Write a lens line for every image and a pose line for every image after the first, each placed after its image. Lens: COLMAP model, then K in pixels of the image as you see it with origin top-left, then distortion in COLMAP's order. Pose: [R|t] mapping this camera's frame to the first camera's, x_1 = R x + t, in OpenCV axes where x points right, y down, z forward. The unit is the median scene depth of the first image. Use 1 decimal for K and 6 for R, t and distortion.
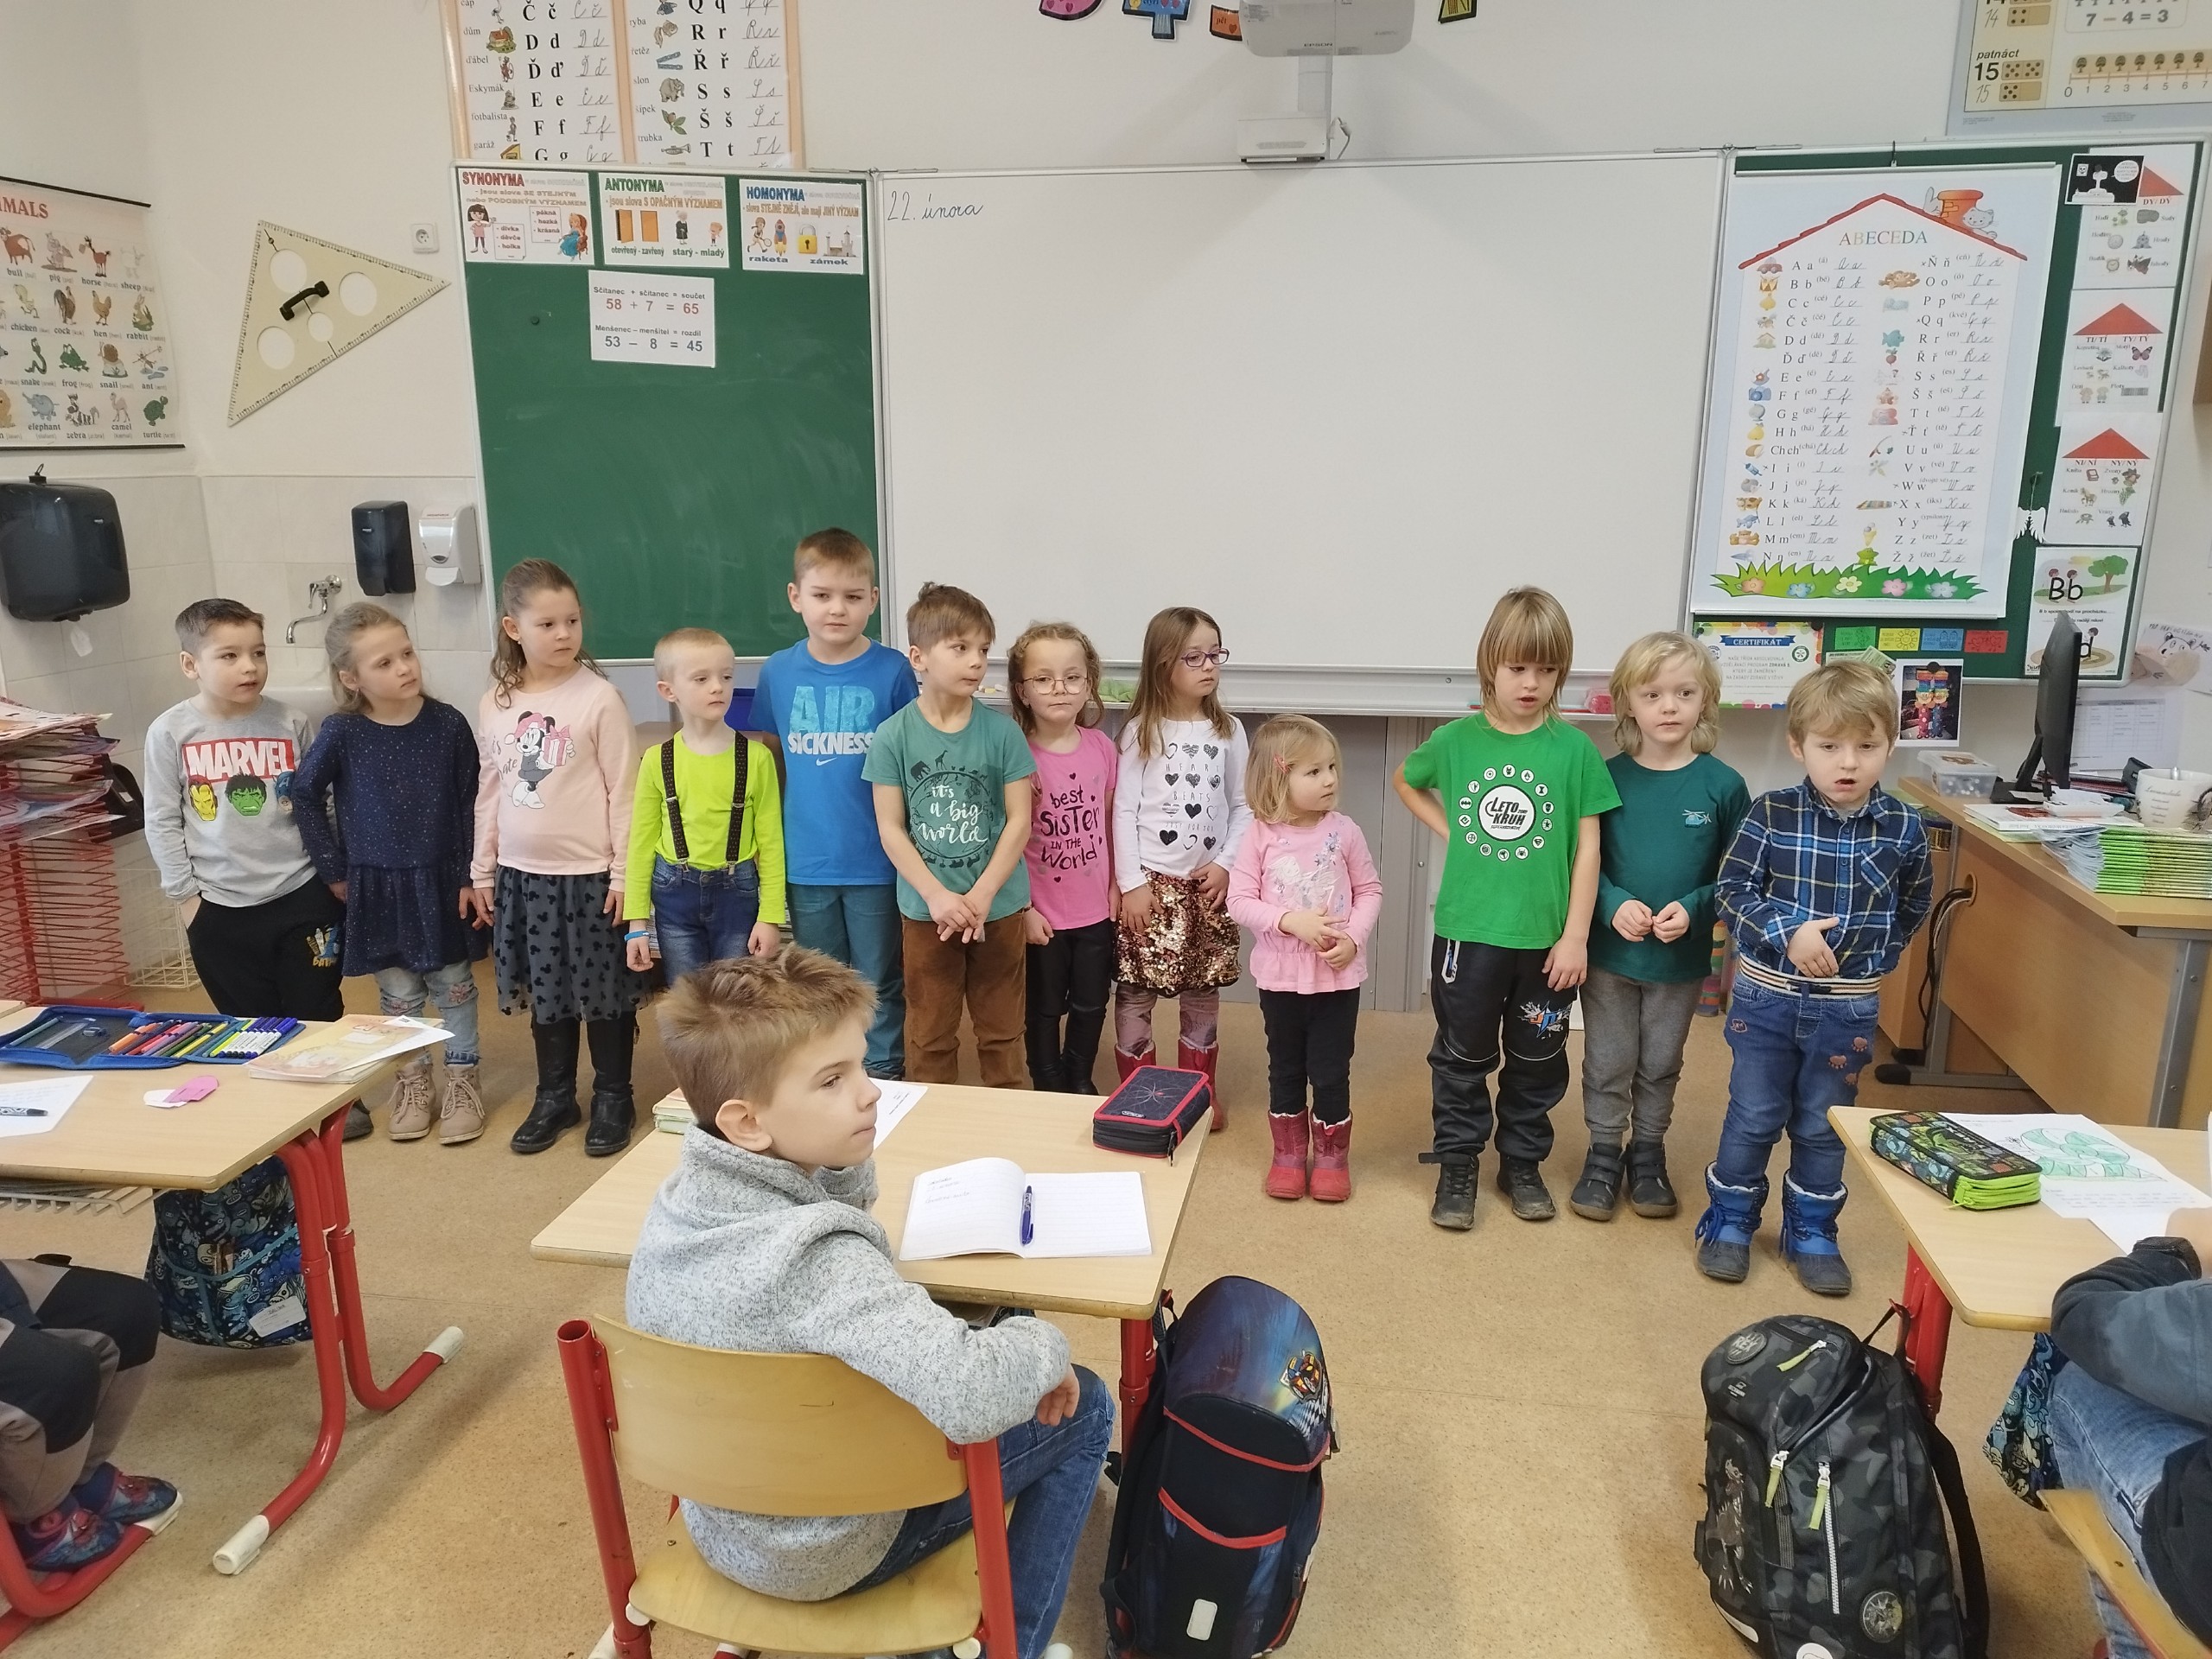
lens RADIAL K [[1520.4, 0, 1106.0], [0, 1520.4, 829.5], [0, 0, 1]] dist [-0.004835, 0.001107]
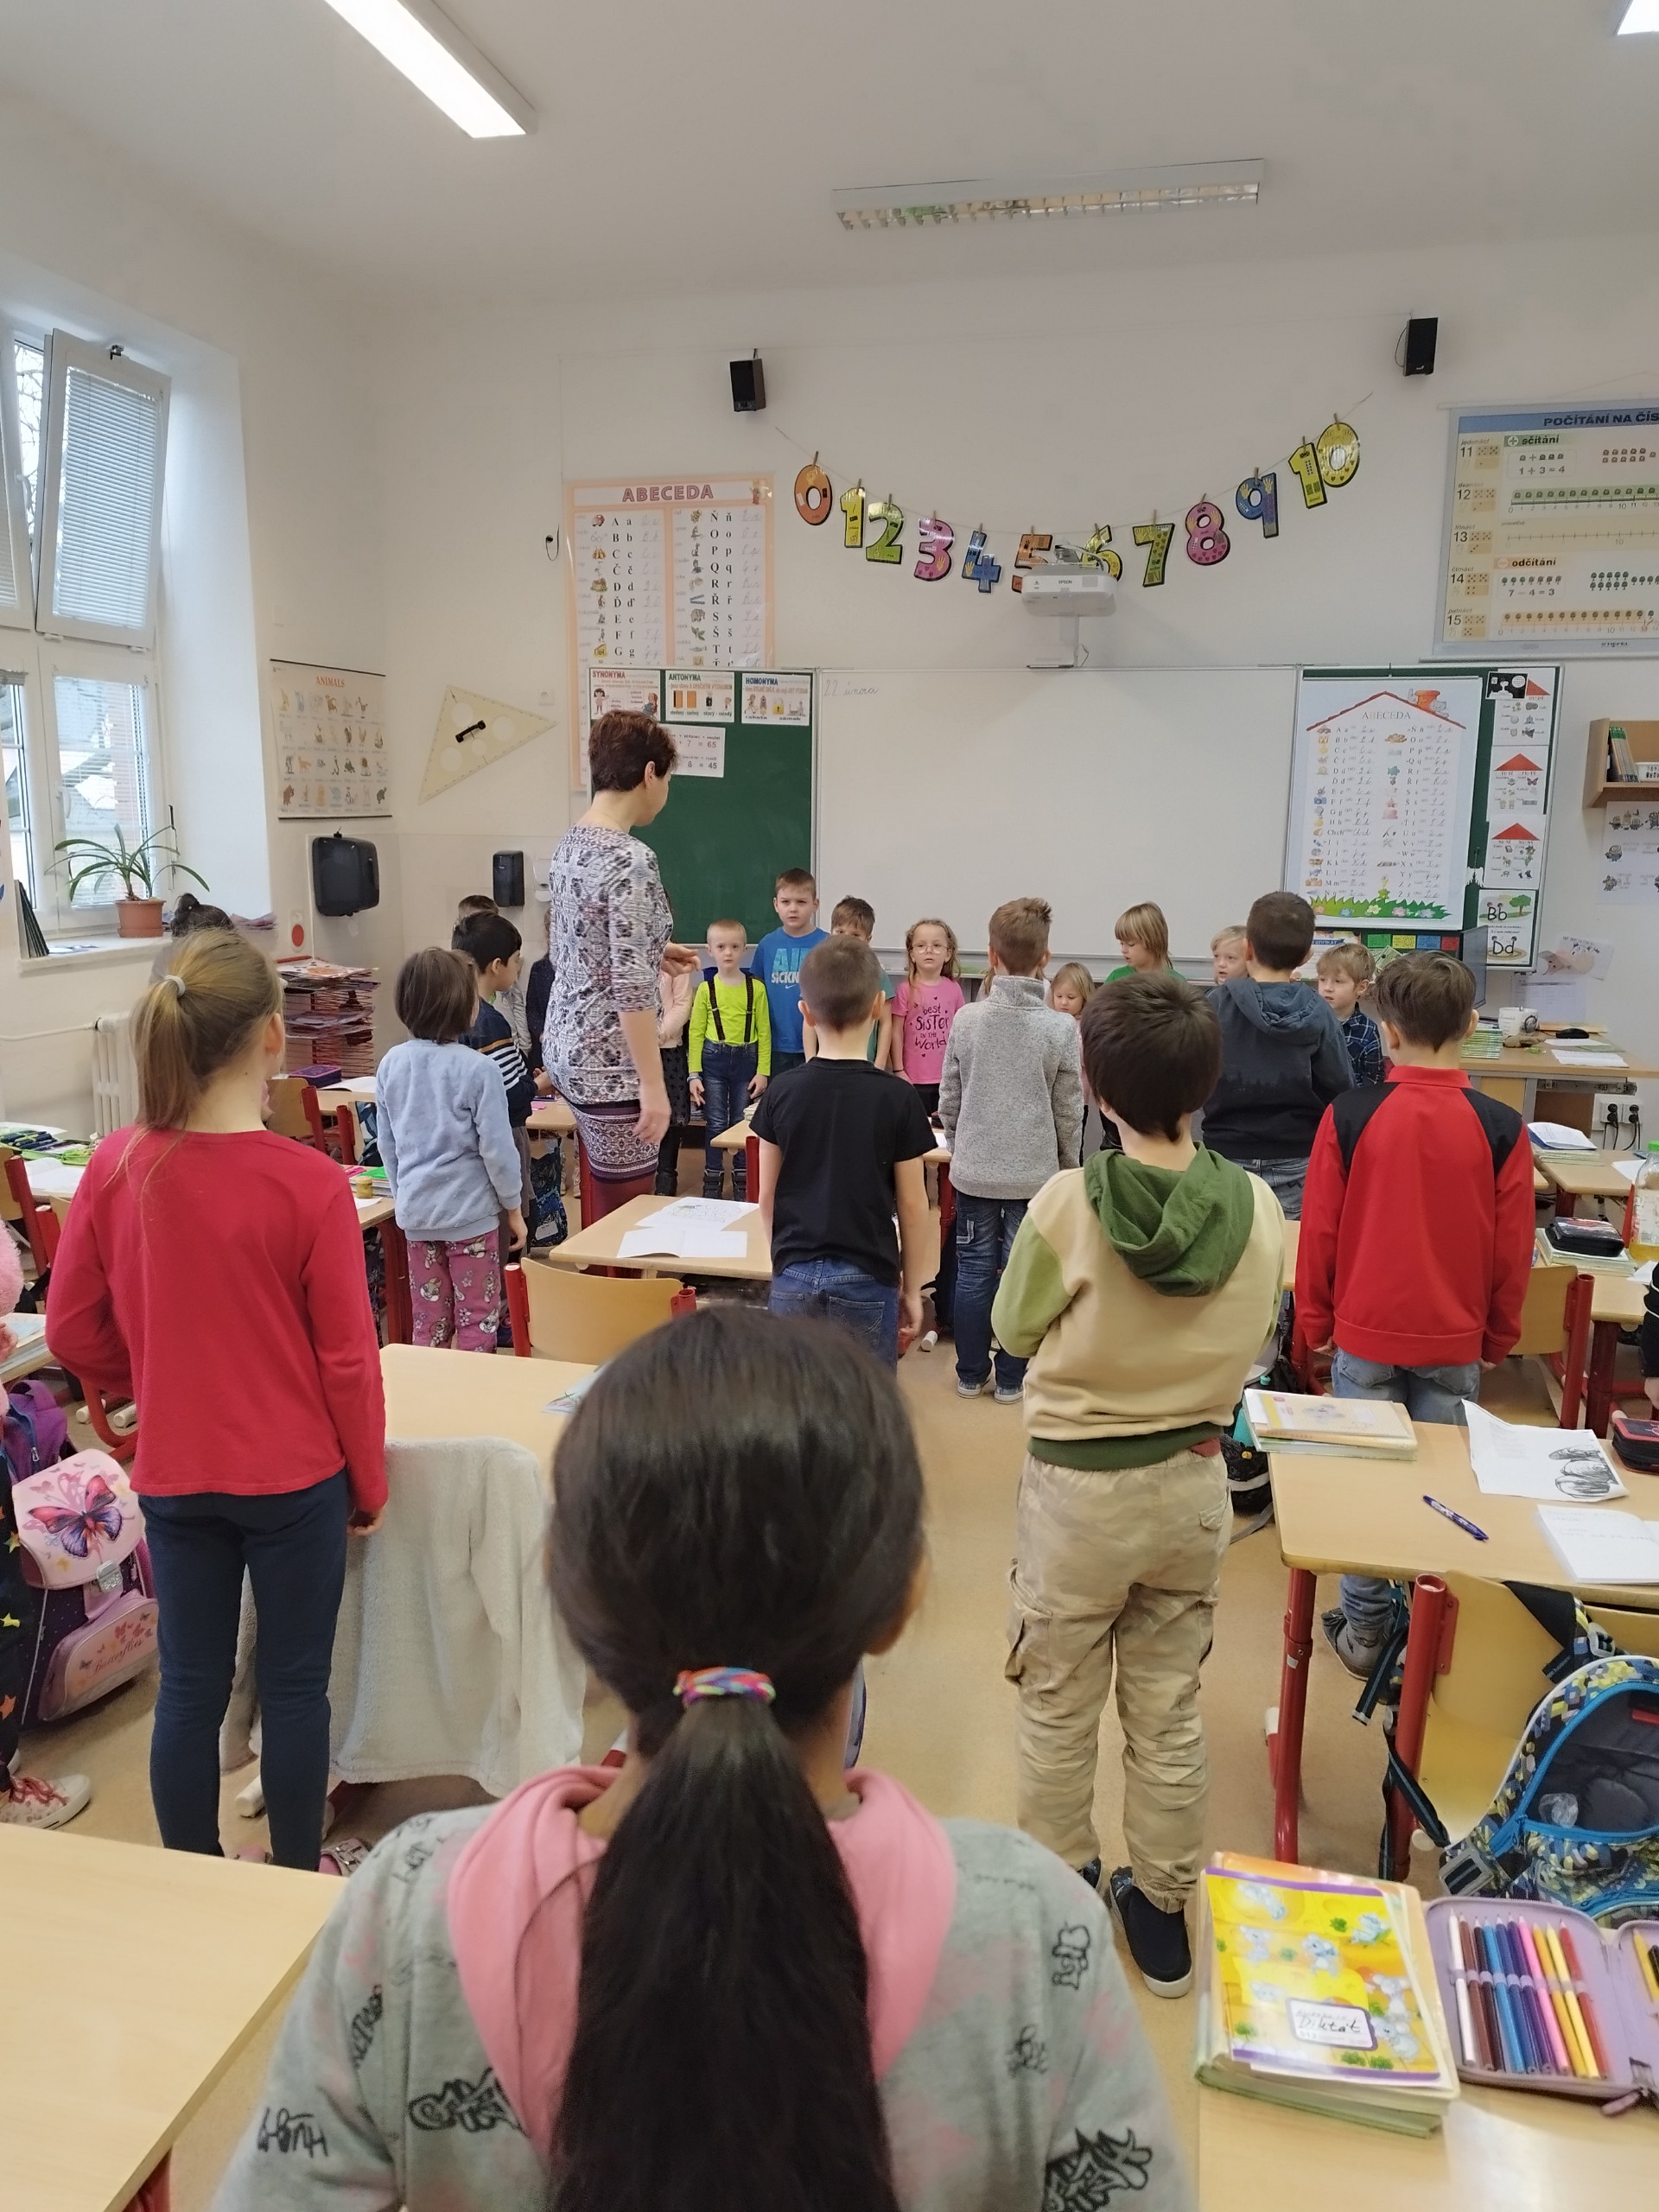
lens RADIAL K [[1520.4, 0, 829.5], [0, 1520.4, 1106.0], [0, 0, 1]] dist [-0.004835, 0.001107]
pose [[0.996919, 0.025782, -0.074074, 0.005099], [-0.029326, 0.998456, -0.047170, 0.164785], [0.072743, 0.049197, 0.996137, -0.772252]]
